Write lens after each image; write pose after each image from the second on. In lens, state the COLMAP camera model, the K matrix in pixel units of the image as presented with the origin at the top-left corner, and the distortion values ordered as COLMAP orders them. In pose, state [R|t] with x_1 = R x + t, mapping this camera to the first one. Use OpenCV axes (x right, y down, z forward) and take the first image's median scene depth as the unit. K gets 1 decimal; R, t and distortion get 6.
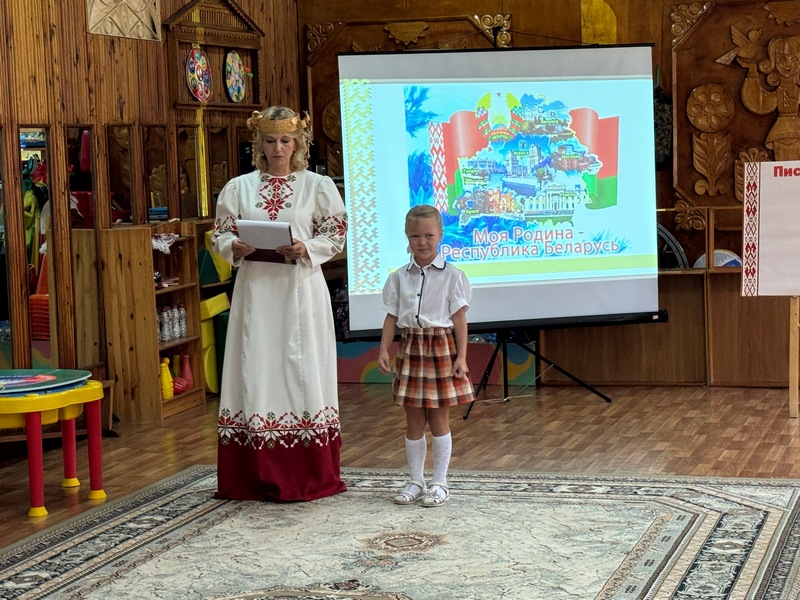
lens RADIAL K [[1706.0, 0, 397.8], [0, 1706.0, 304.4], [0, 0, 1]] dist [0.148976, 0.000000]
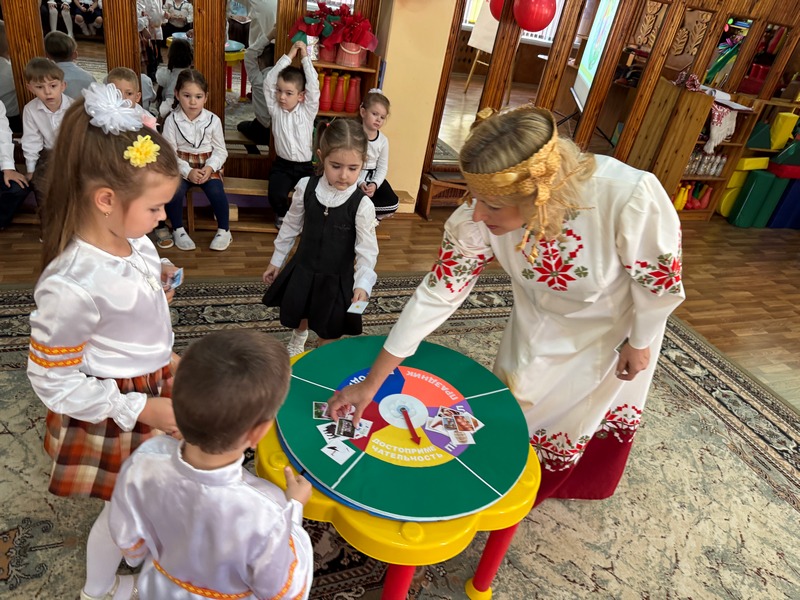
lens RADIAL K [[565.2, 0, 378.4], [0, 565.2, 311.4], [0, 0, 1]] dist [0.052777, -0.061668]
pose [[0.603202, 0.533572, -0.592830, 0.064905], [-0.256016, 0.833476, 0.489667, -0.056300], [0.755382, -0.143594, 0.639358, 0.446280]]
